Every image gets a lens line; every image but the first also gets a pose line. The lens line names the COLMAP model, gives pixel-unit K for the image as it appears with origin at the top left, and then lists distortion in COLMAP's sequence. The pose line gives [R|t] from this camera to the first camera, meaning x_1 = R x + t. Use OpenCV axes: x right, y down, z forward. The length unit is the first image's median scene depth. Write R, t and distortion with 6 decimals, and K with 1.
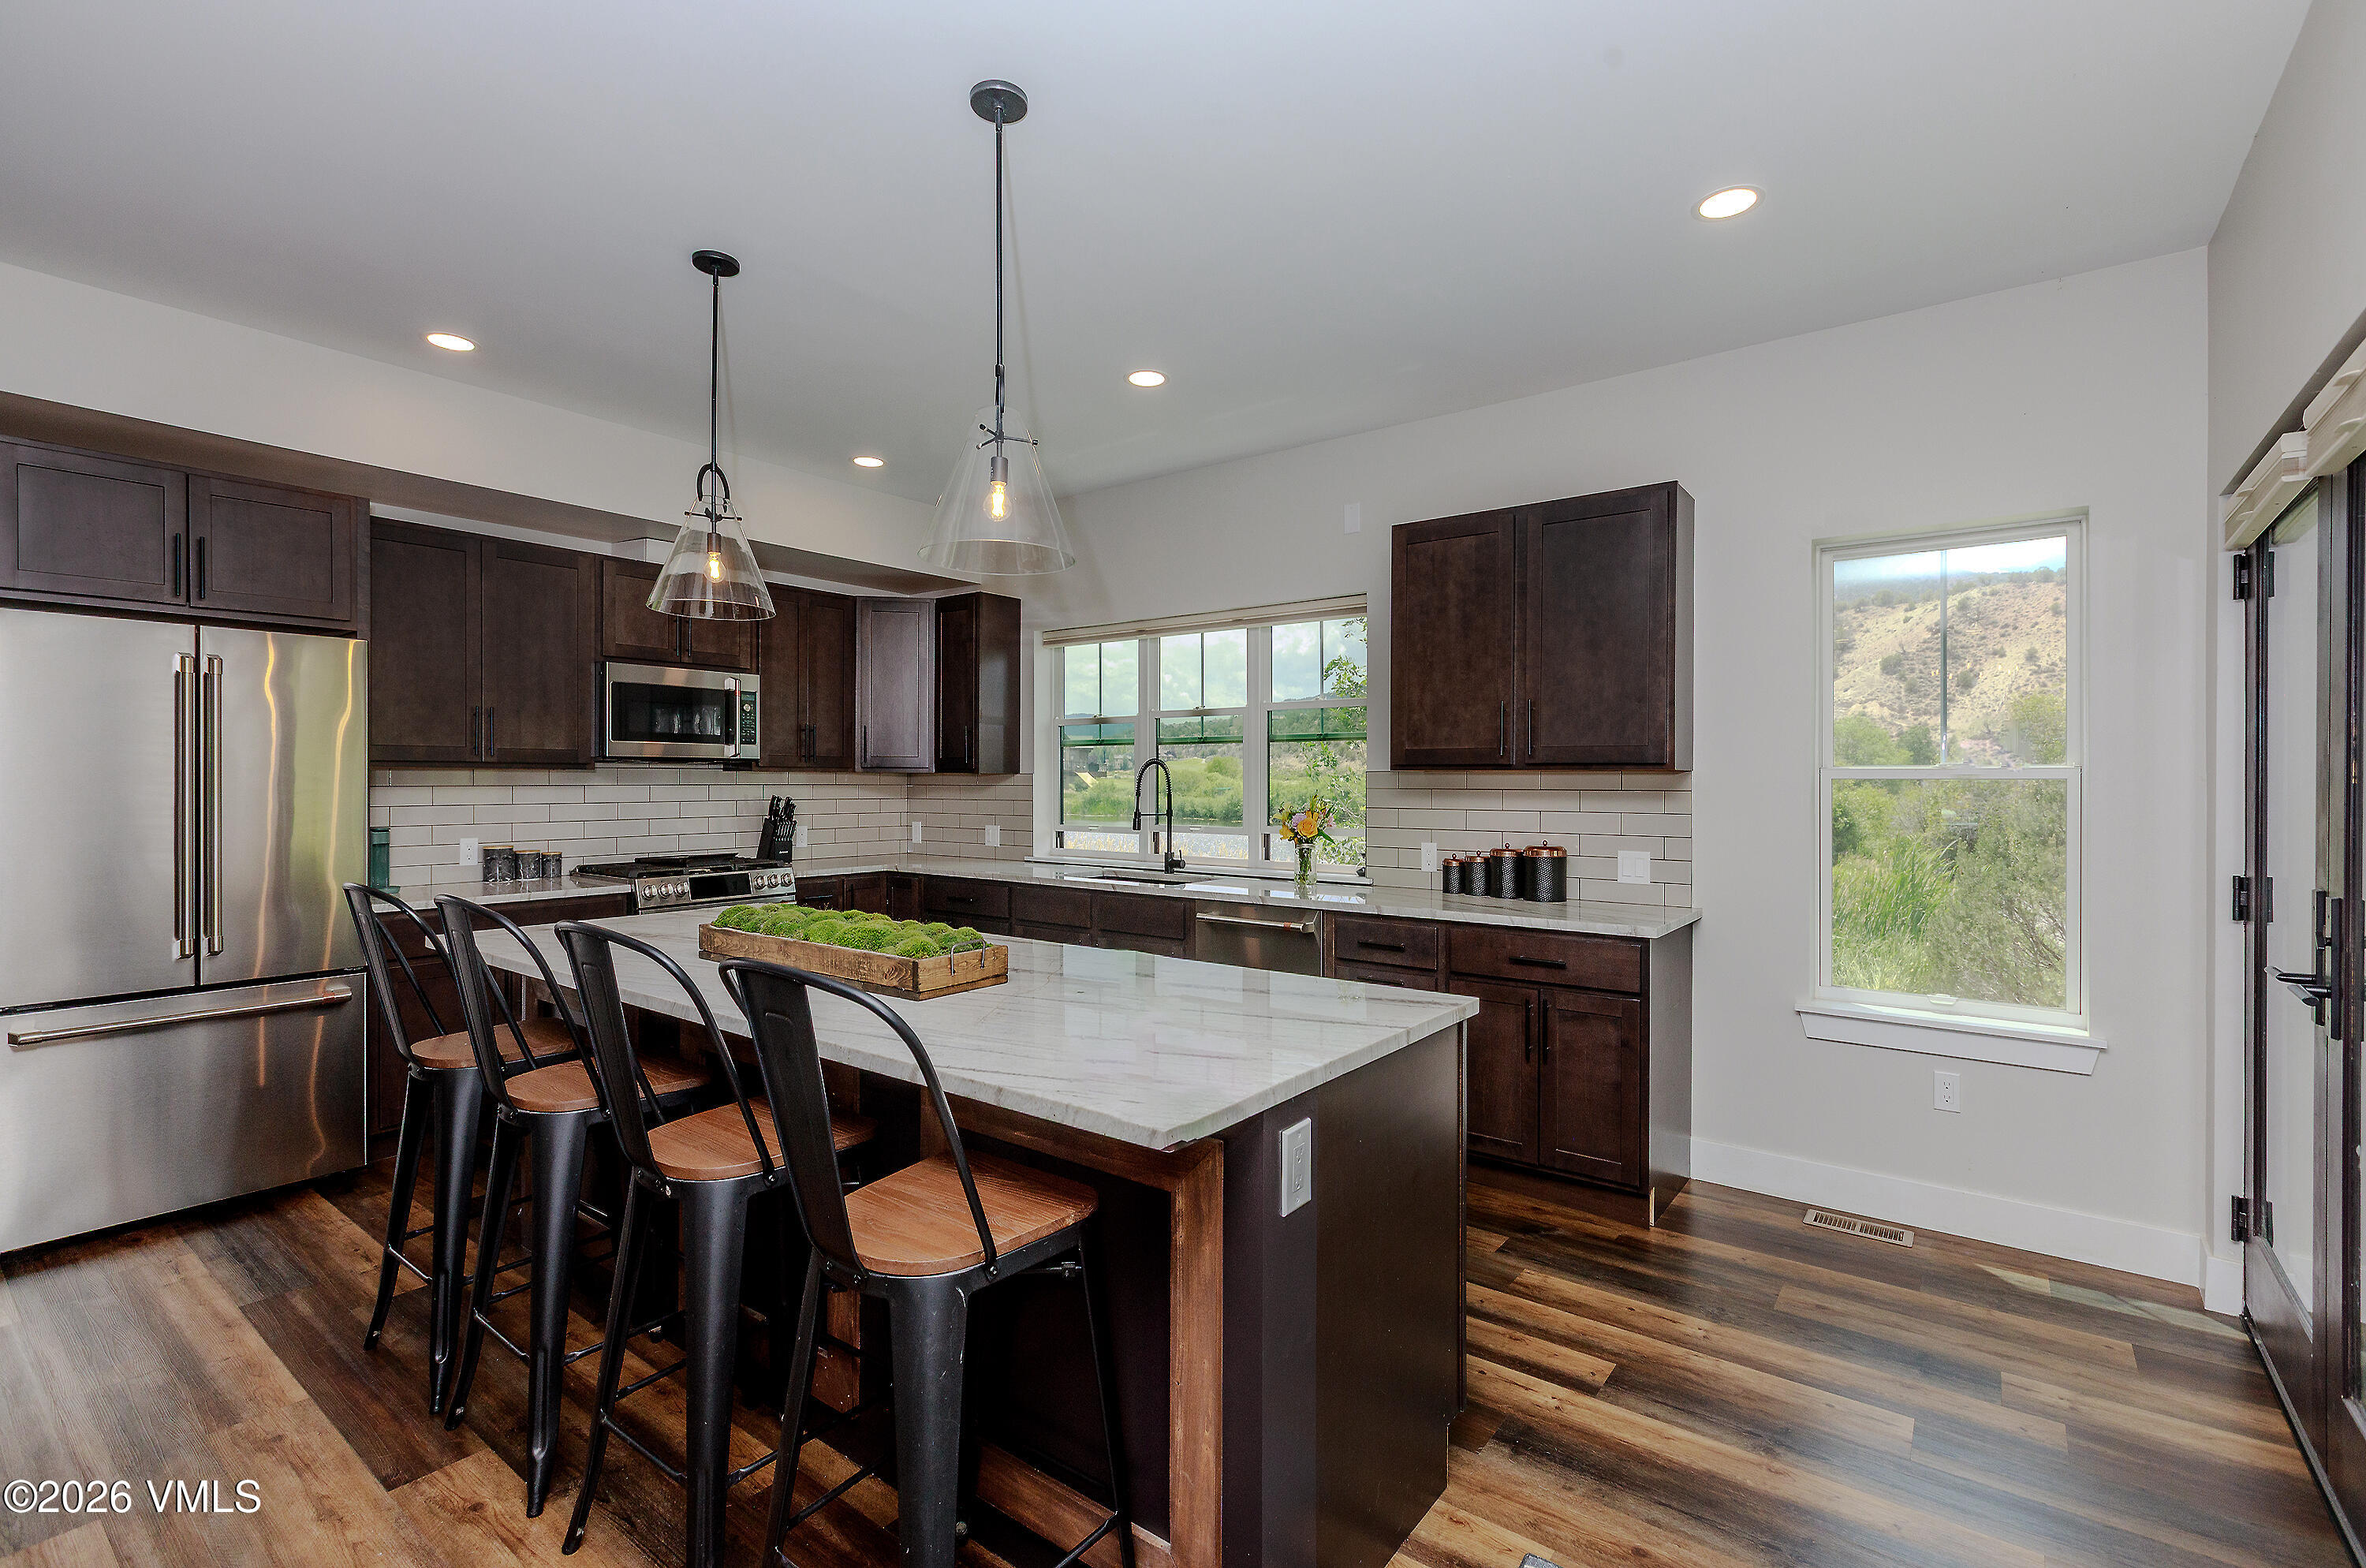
lens RADIAL K [[1055.9, 0, 1191.3], [0, 1055.9, 779.2], [0, 0, 1]] dist [0.001677, 0.000429]
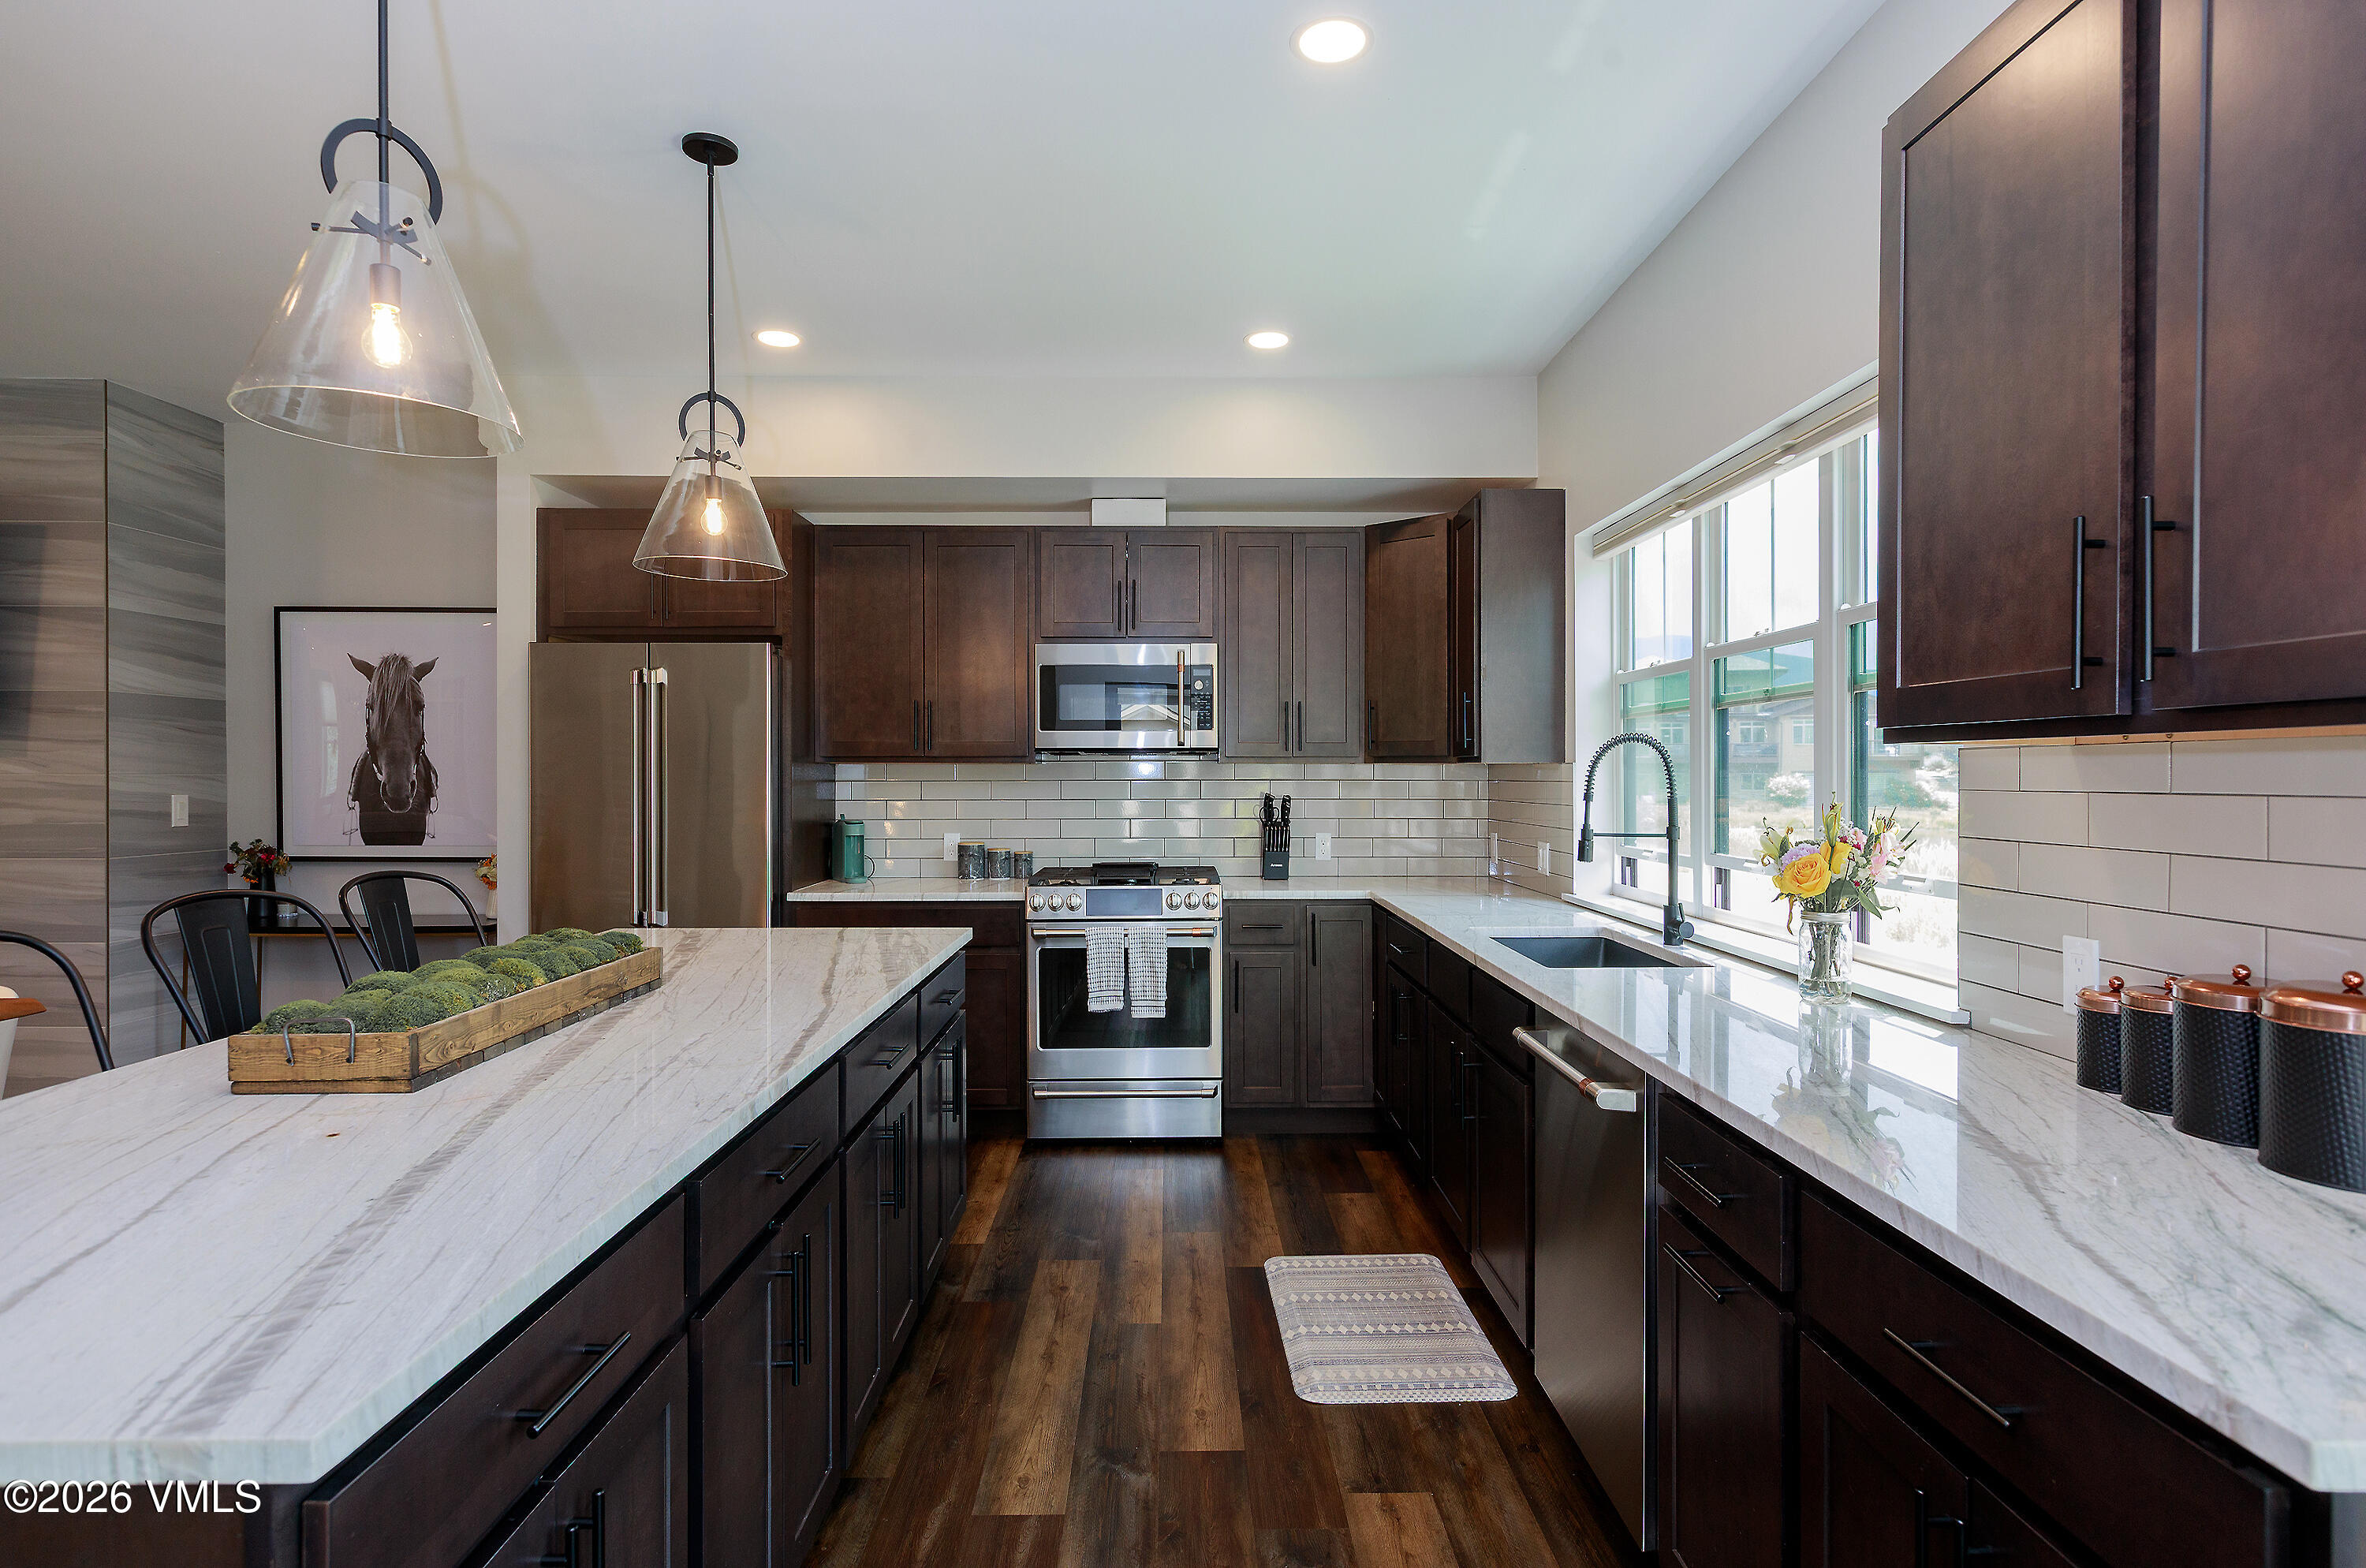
lens RADIAL K [[1227.4, 0, 1183.0], [0, 1227.4, 784.0], [0, 0, 1]] dist [0.000865, 0.001578]
pose [[0.610041, 0.003795, -0.792361, 0.344457], [0.001686, 0.999980, 0.006087, 0.002534], [0.792368, -0.005049, 0.610022, 0.448054]]
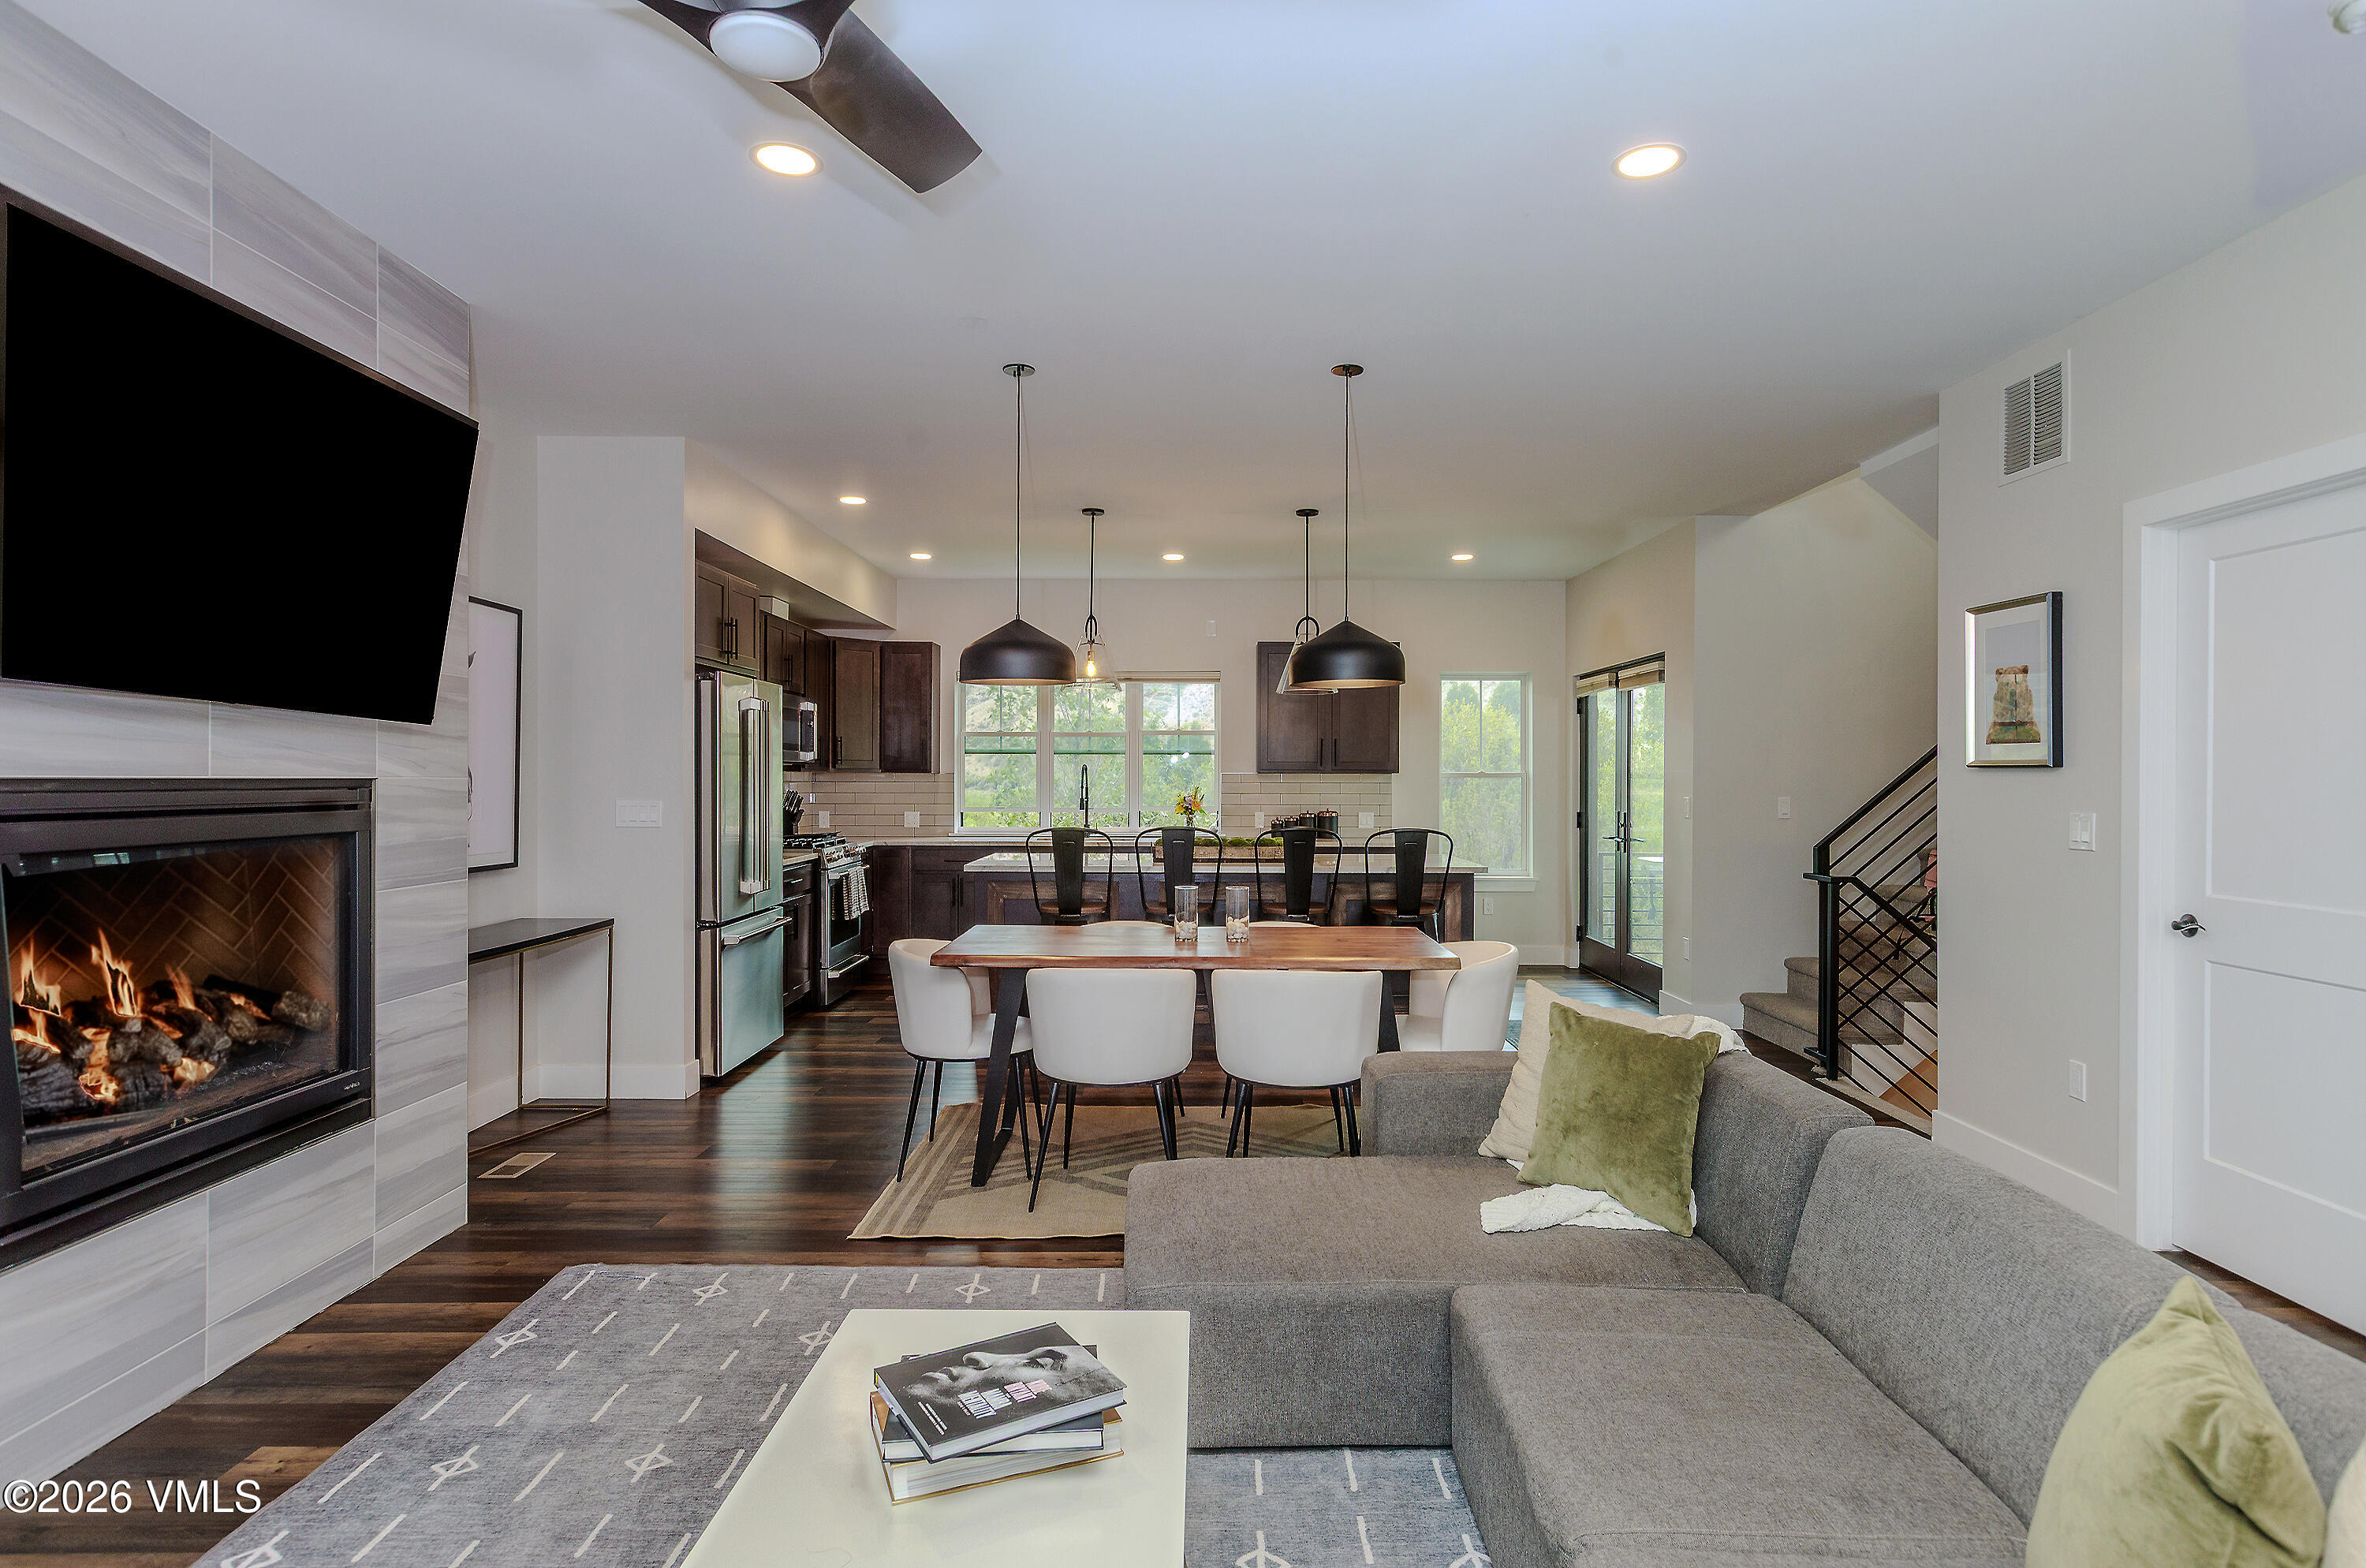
lens RADIAL K [[1227.4, 0, 1183.0], [0, 1227.4, 784.0], [0, 0, 1]] dist [0.000865, 0.001578]
pose [[0.798459, -0.003848, 0.602036, -1.095935], [-0.000143, 0.999978, 0.006581, -0.002435], [-0.602049, -0.005341, 0.798442, -0.588101]]
